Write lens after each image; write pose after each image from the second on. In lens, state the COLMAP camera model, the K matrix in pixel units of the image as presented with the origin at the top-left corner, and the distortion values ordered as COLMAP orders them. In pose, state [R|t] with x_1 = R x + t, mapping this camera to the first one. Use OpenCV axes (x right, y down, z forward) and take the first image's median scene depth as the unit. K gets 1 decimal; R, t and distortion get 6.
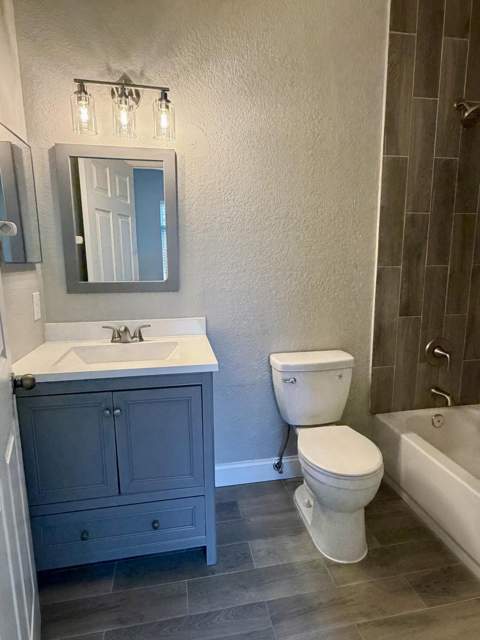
lens RADIAL K [[366.9, 0, 241.9], [0, 366.9, 317.6], [0, 0, 1]] dist [0.003490, -0.000080]
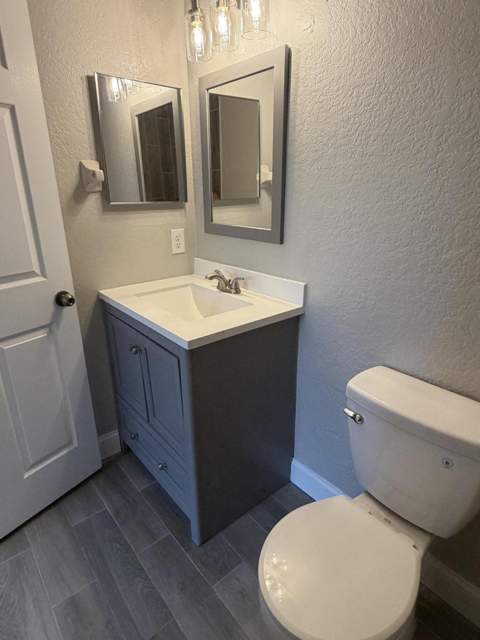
lens RADIAL K [[370.2, 0, 240.2], [0, 370.2, 313.2], [0, 0, 1]] dist [-0.000173, -0.000214]
pose [[0.482656, 0.286311, -0.827689, 0.467199], [-0.138033, 0.958112, 0.250934, -0.111824], [0.864864, -0.006867, 0.501959, 0.501505]]
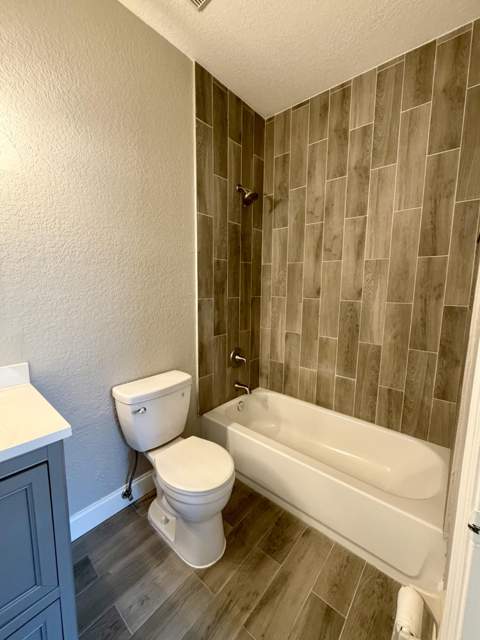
lens RADIAL K [[258.3, 0, 238.2], [0, 258.3, 318.9], [0, 0, 1]] dist [0.000204, 0.000276]
pose [[0.780159, -0.061404, 0.622560, -0.085479], [0.083014, 0.996532, -0.005740, -0.056561], [-0.620049, 0.056159, 0.782551, 0.231978]]
